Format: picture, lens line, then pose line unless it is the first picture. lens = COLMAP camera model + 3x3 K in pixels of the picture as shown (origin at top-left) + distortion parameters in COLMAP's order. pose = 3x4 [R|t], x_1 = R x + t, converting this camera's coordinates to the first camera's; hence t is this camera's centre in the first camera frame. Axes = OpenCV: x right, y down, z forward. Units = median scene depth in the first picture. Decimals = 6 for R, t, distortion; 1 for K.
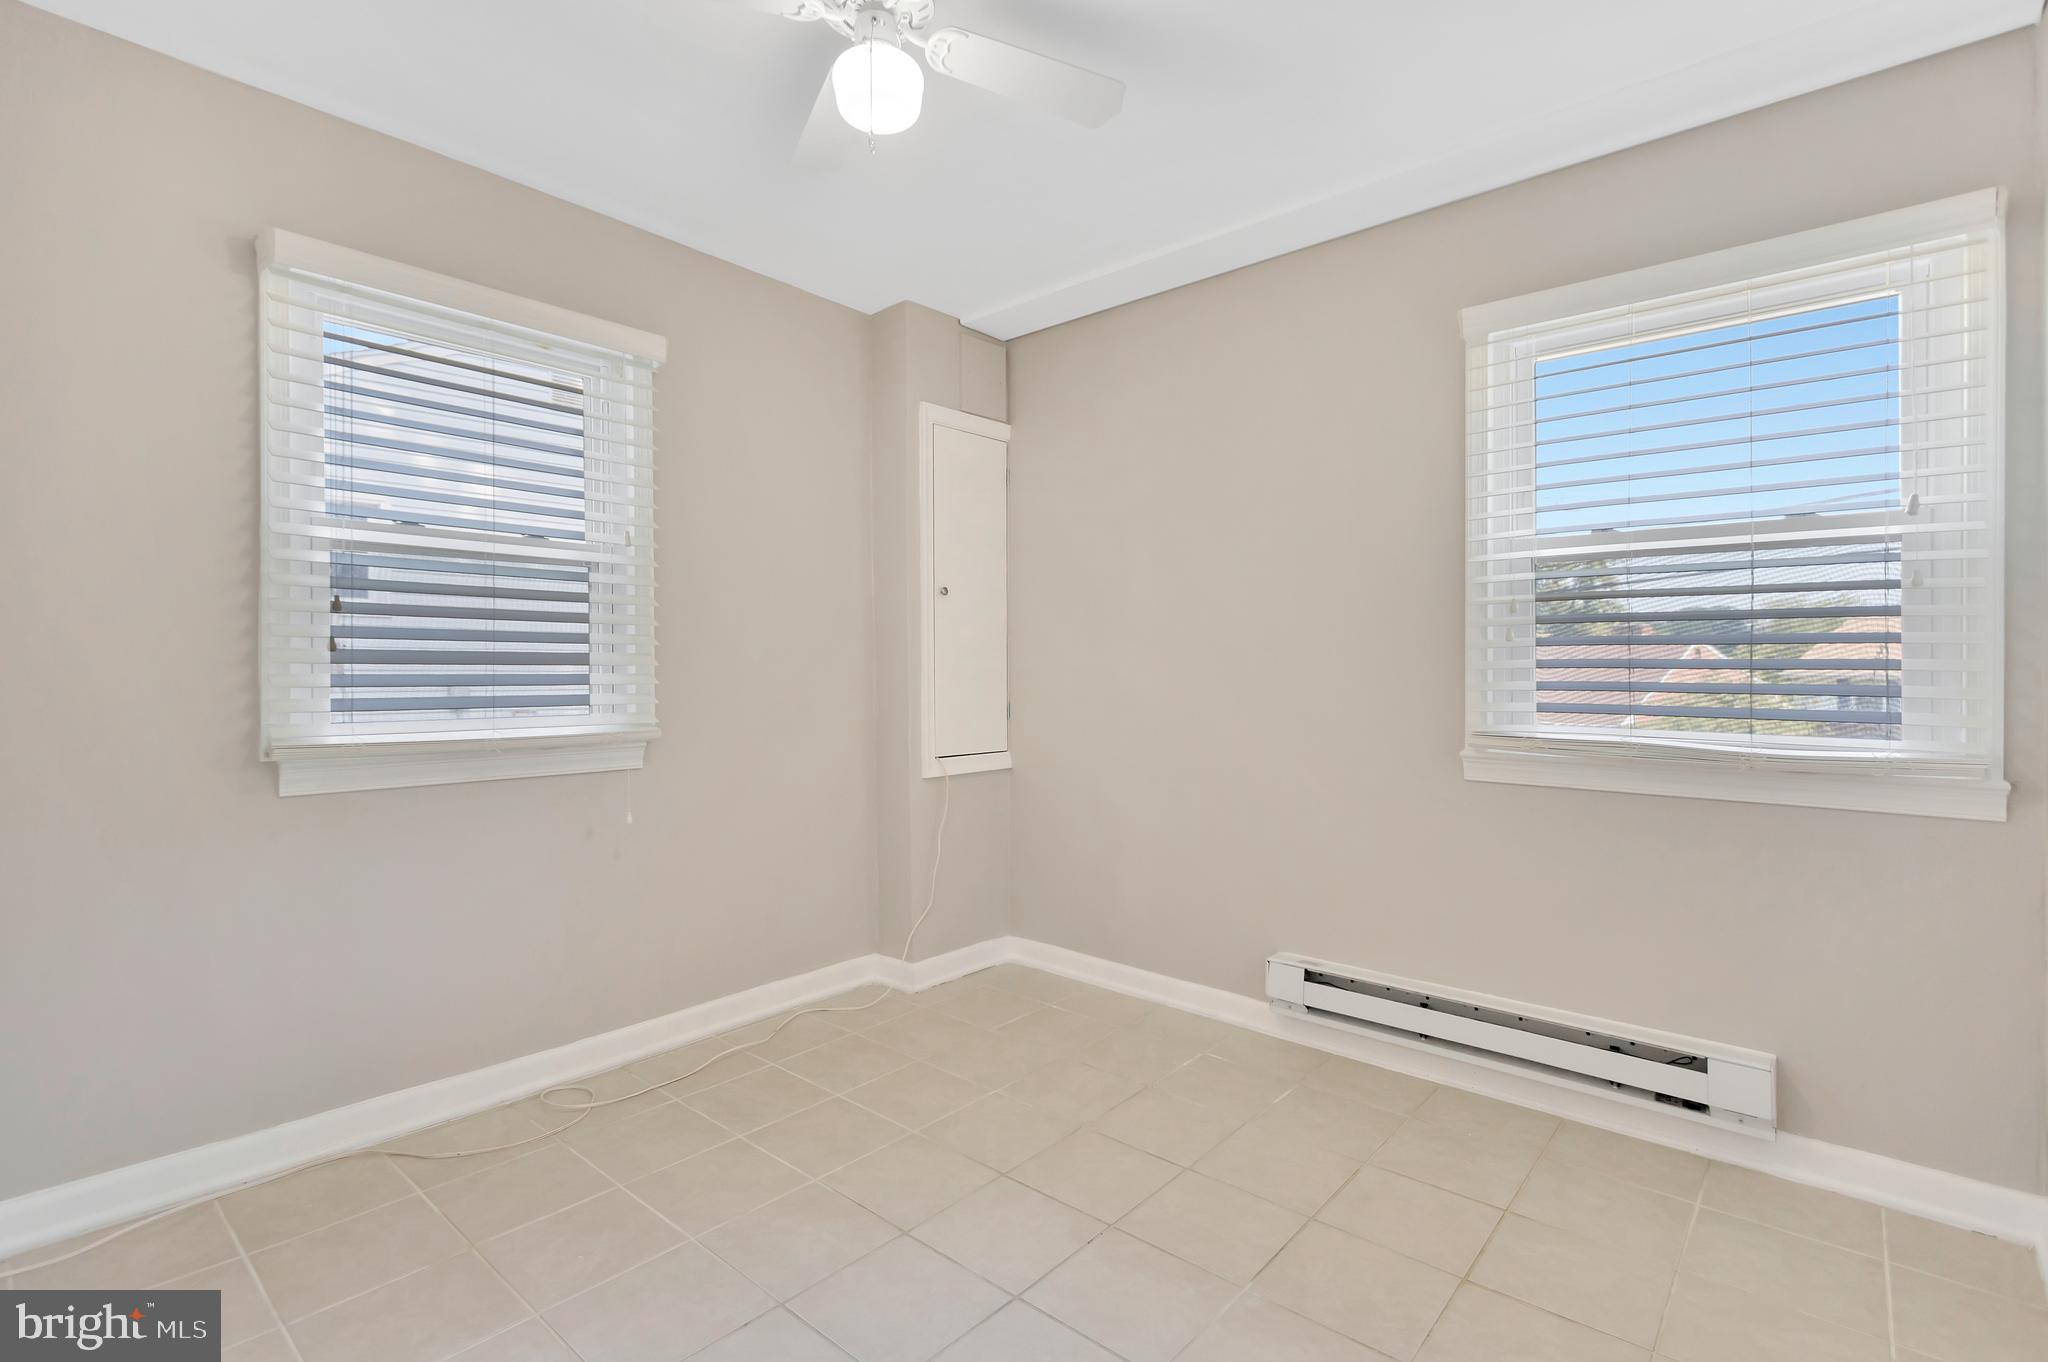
lens RADIAL K [[940.8, 0, 1024.0], [0, 940.8, 681.0], [0, 0, 1]] dist [0.000705, 0.000589]
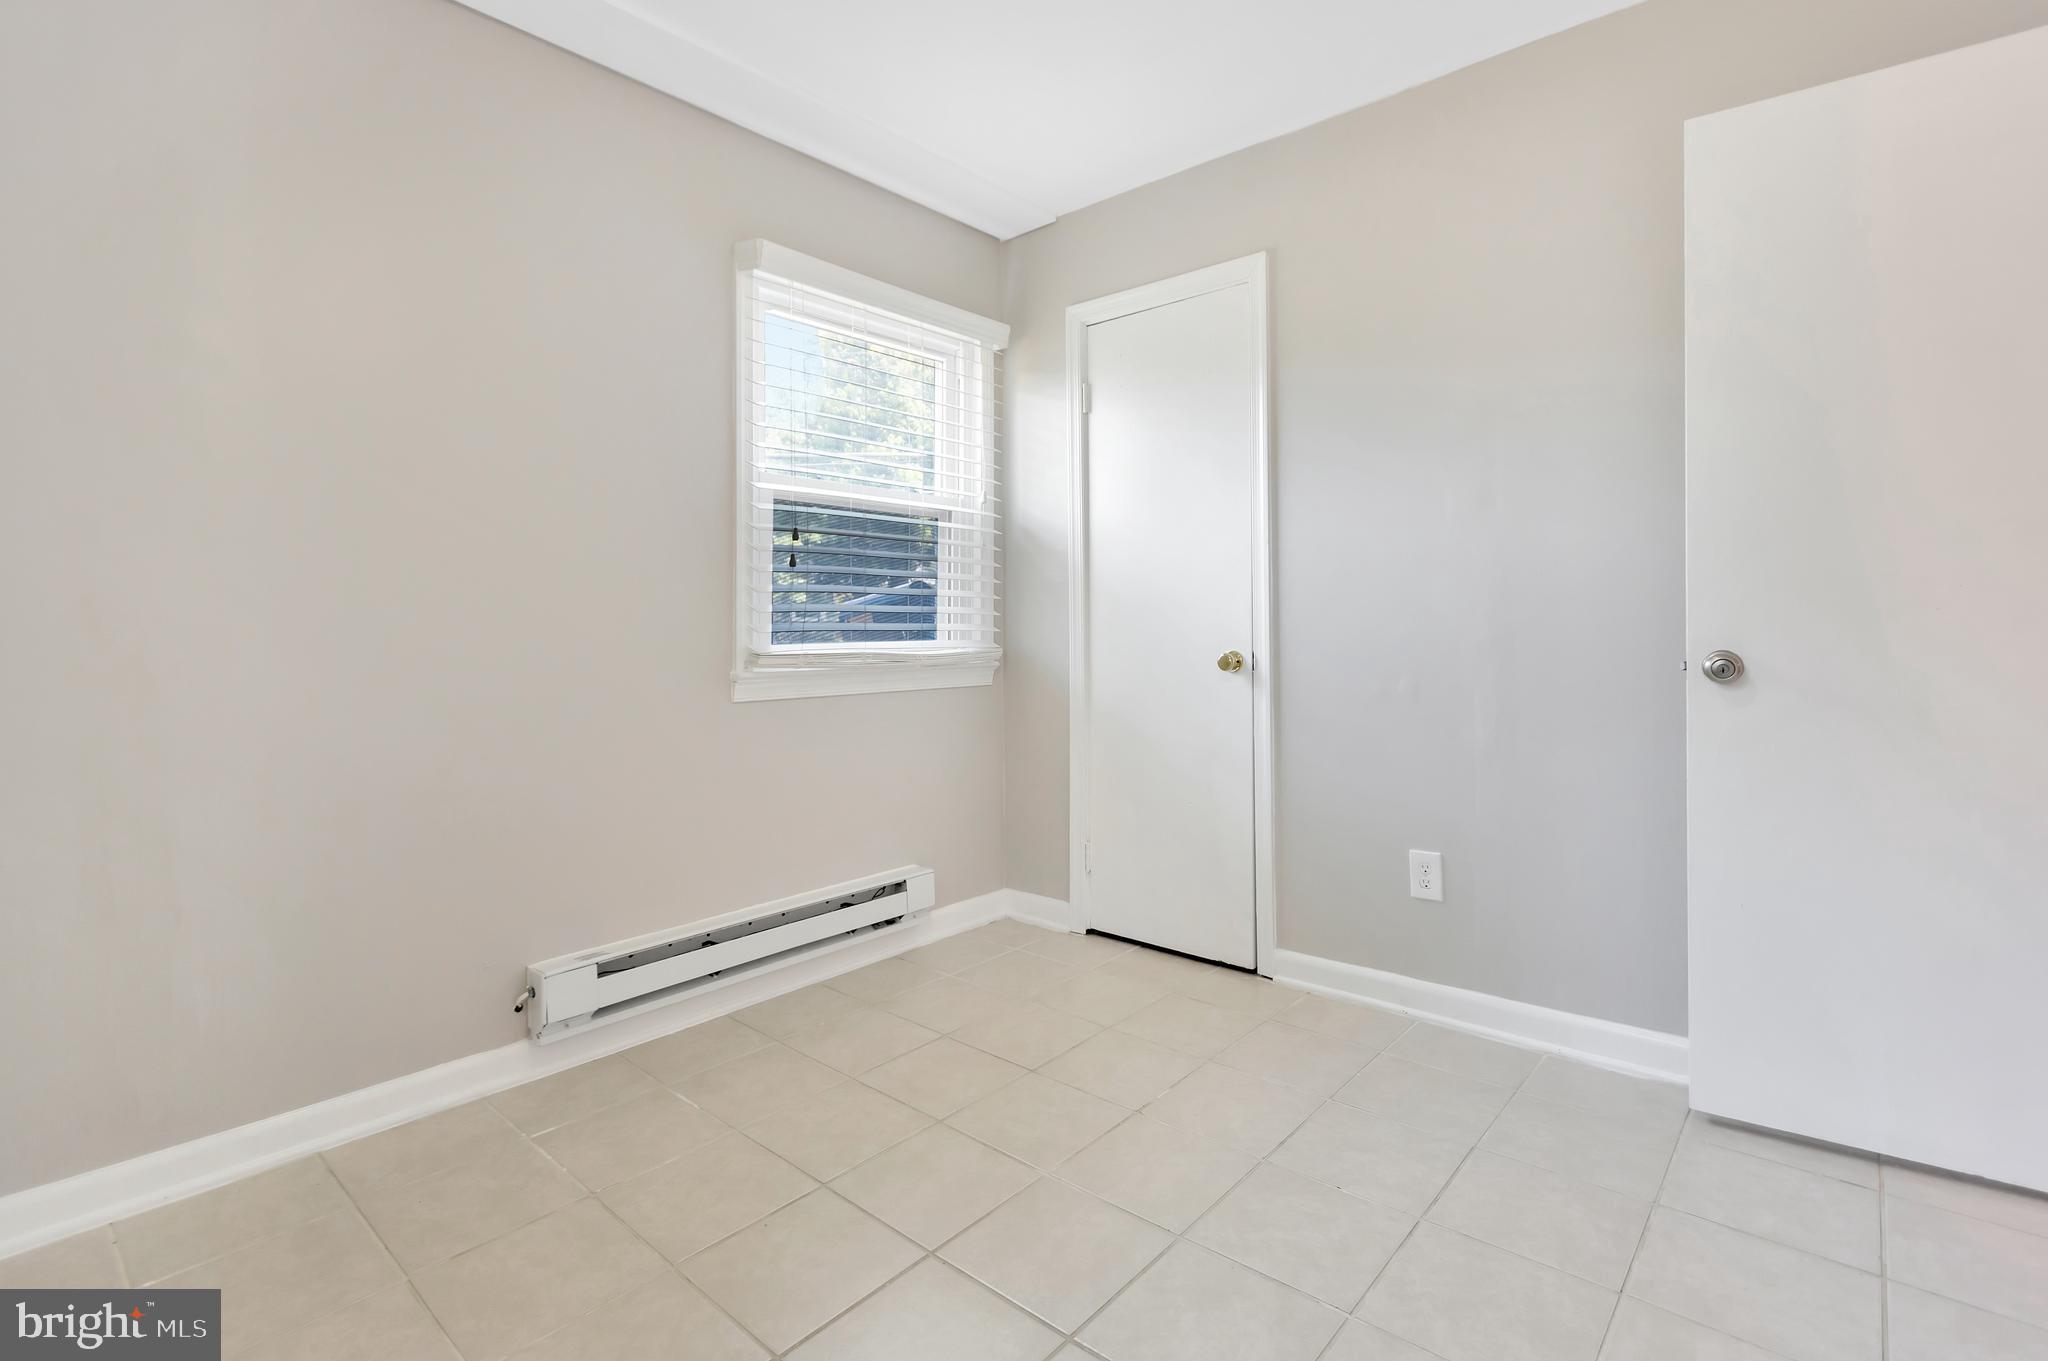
lens RADIAL K [[940.8, 0, 1024.0], [0, 940.8, 680.5], [0, 0, 1]] dist [0.000705, 0.000589]
pose [[0.013938, -0.053539, 0.998468, -0.548730], [0.028714, 0.998175, 0.053122, 0.040813], [-0.999490, 0.027930, 0.015450, 0.714705]]
